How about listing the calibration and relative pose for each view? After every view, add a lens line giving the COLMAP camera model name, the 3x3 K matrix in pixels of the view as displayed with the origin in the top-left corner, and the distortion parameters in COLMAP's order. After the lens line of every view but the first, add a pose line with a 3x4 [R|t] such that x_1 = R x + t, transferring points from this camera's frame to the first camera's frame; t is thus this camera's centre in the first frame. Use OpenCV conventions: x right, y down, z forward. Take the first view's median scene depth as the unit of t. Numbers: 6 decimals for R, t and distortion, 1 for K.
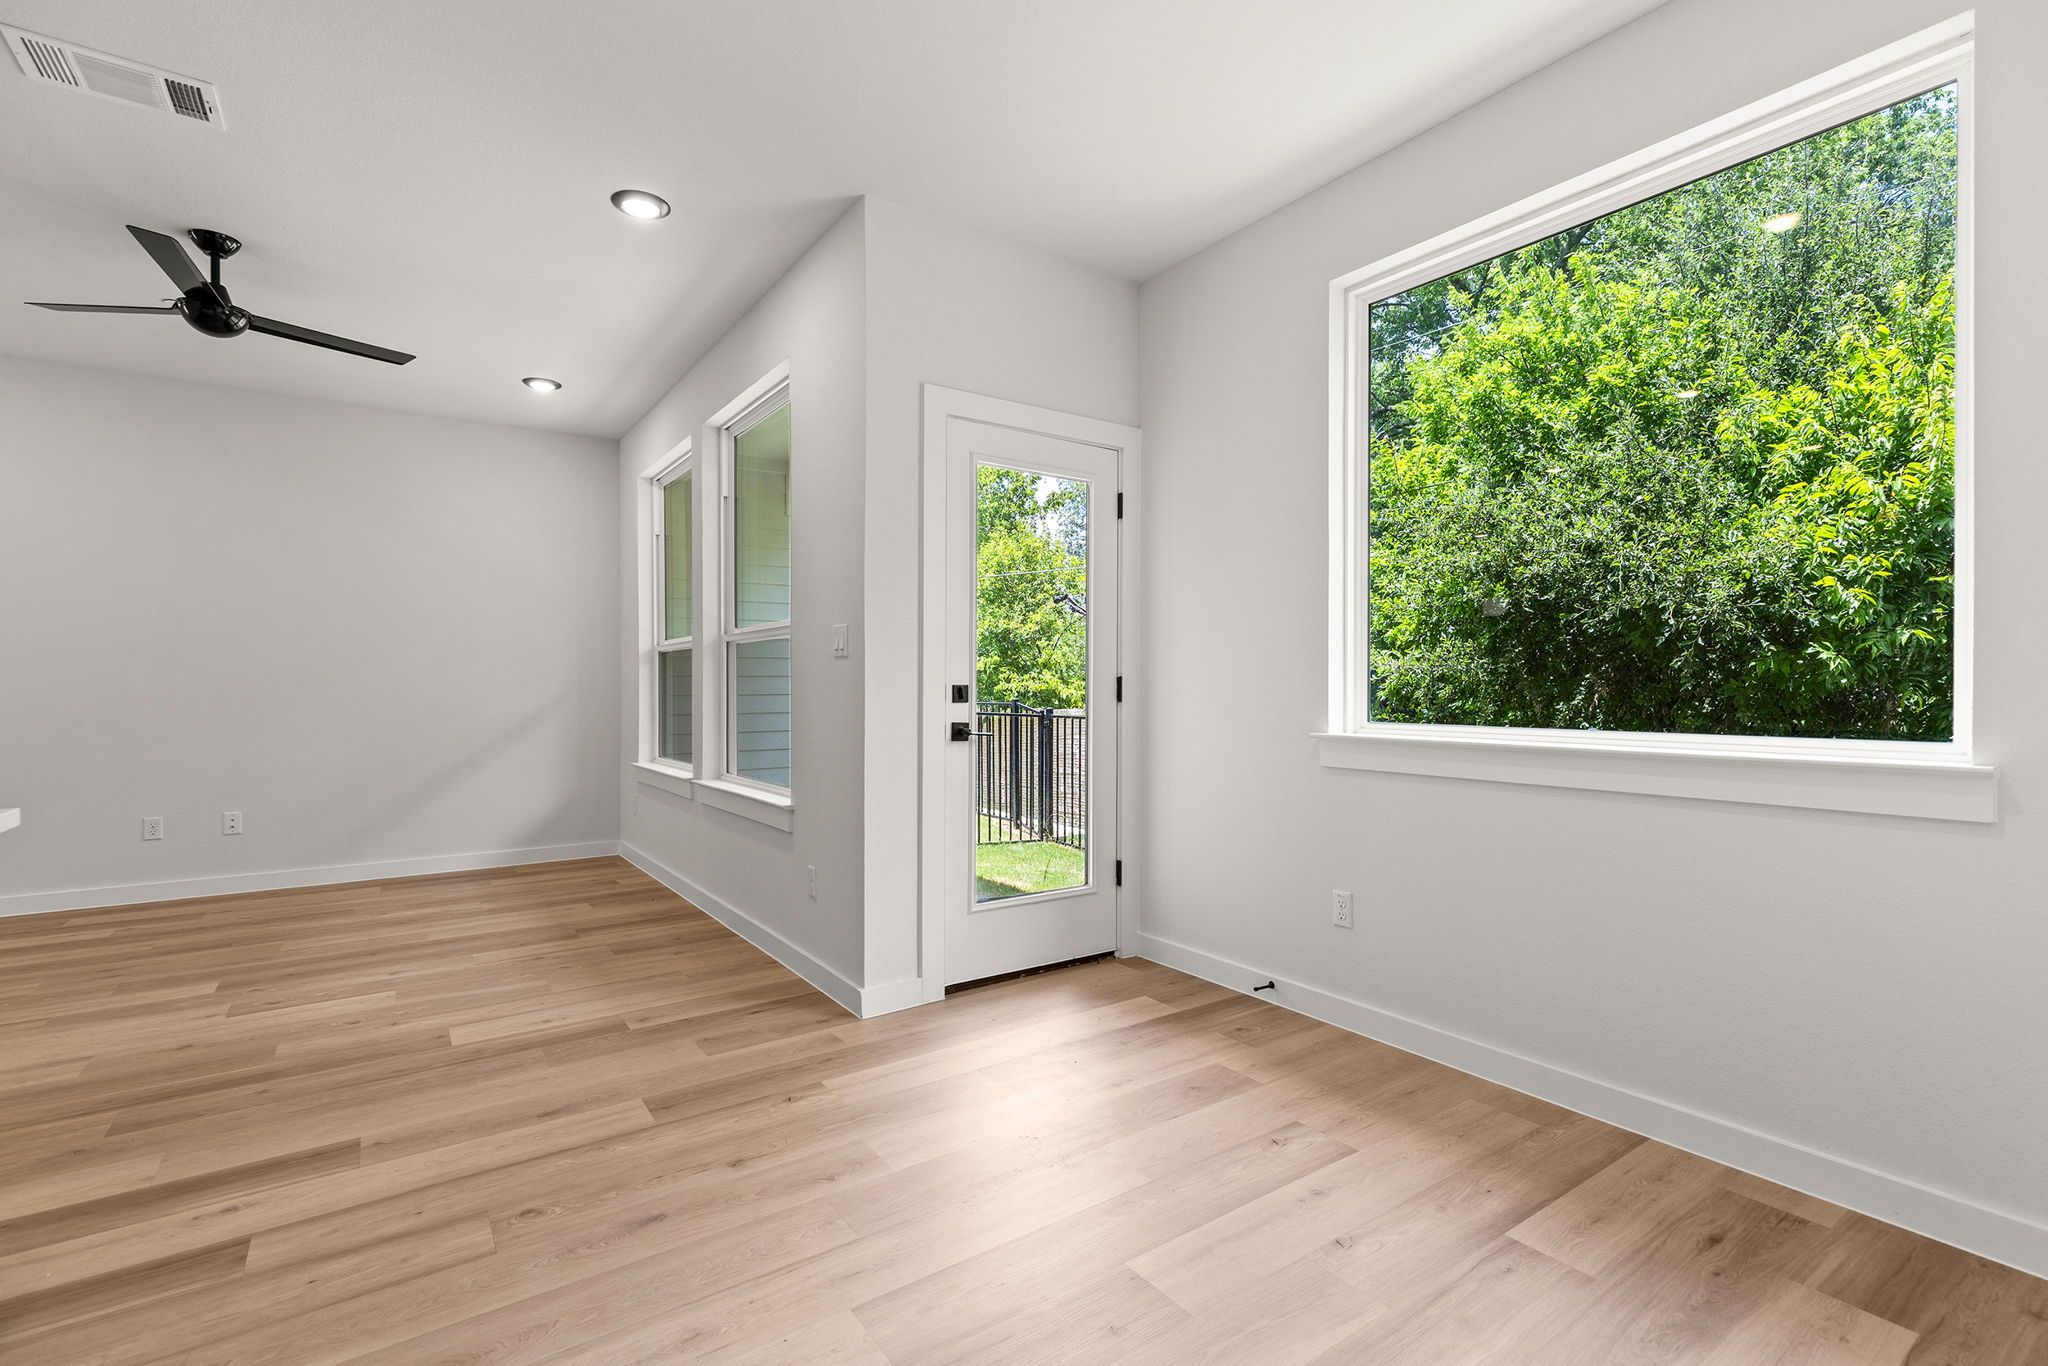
lens RADIAL K [[921.5, 0, 1022.8], [0, 921.5, 692.9], [0, 0, 1]] dist [0.005033, 0.000517]
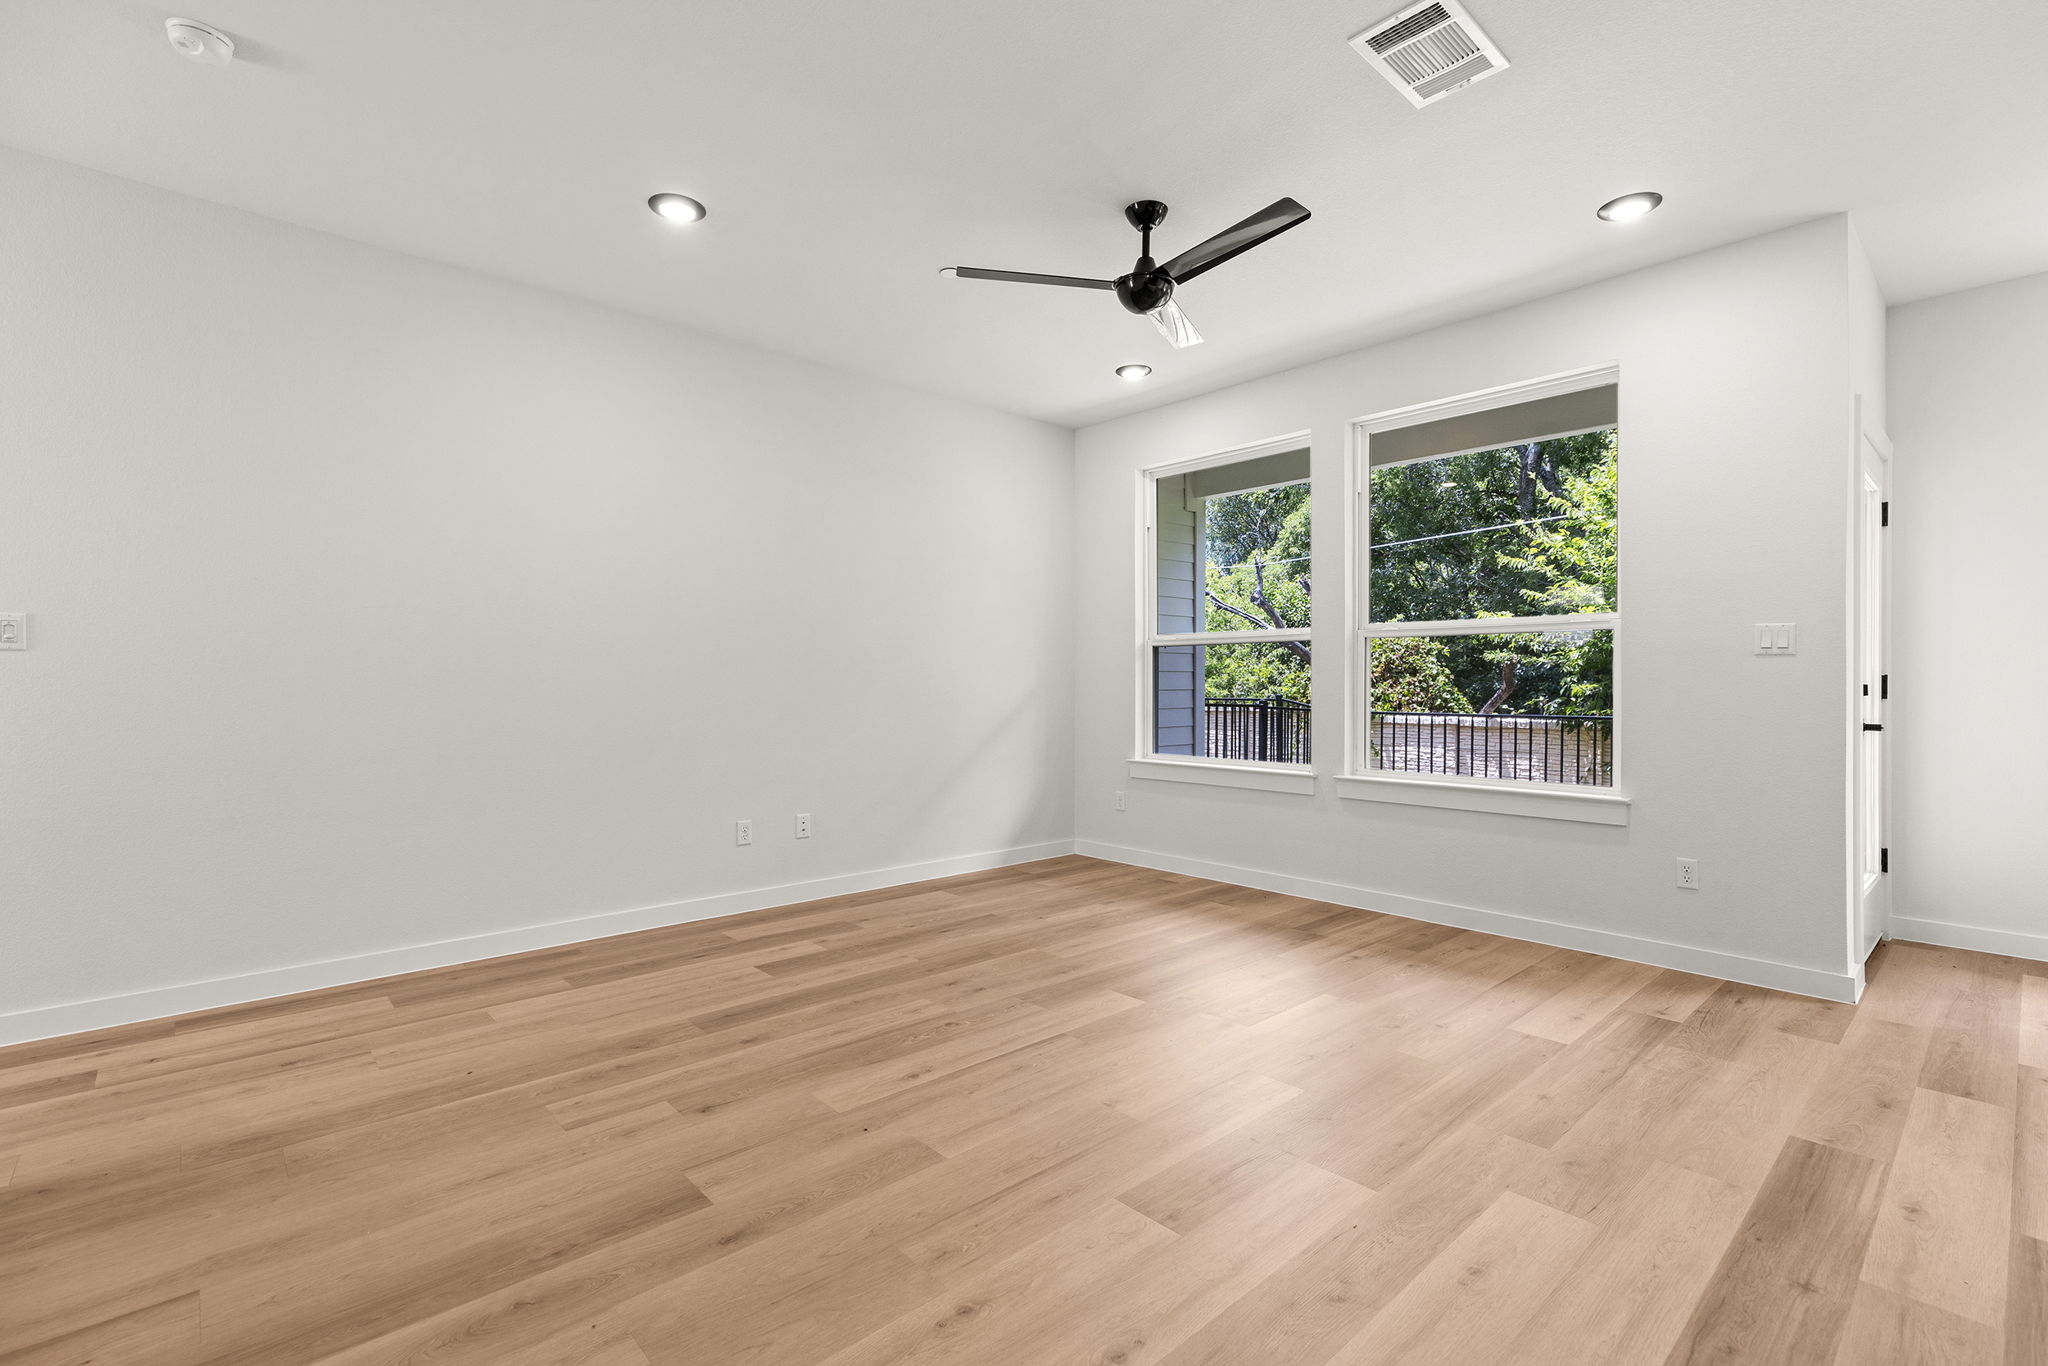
lens RADIAL K [[921.5, 0, 1022.5], [0, 921.5, 670.9], [0, 0, 1]] dist [0.005033, 0.000517]
pose [[0.992658, 0.005743, 0.120816, -1.014550], [-0.003254, 0.999779, -0.020788, 0.004014], [-0.120909, 0.020242, 0.992457, 0.063564]]
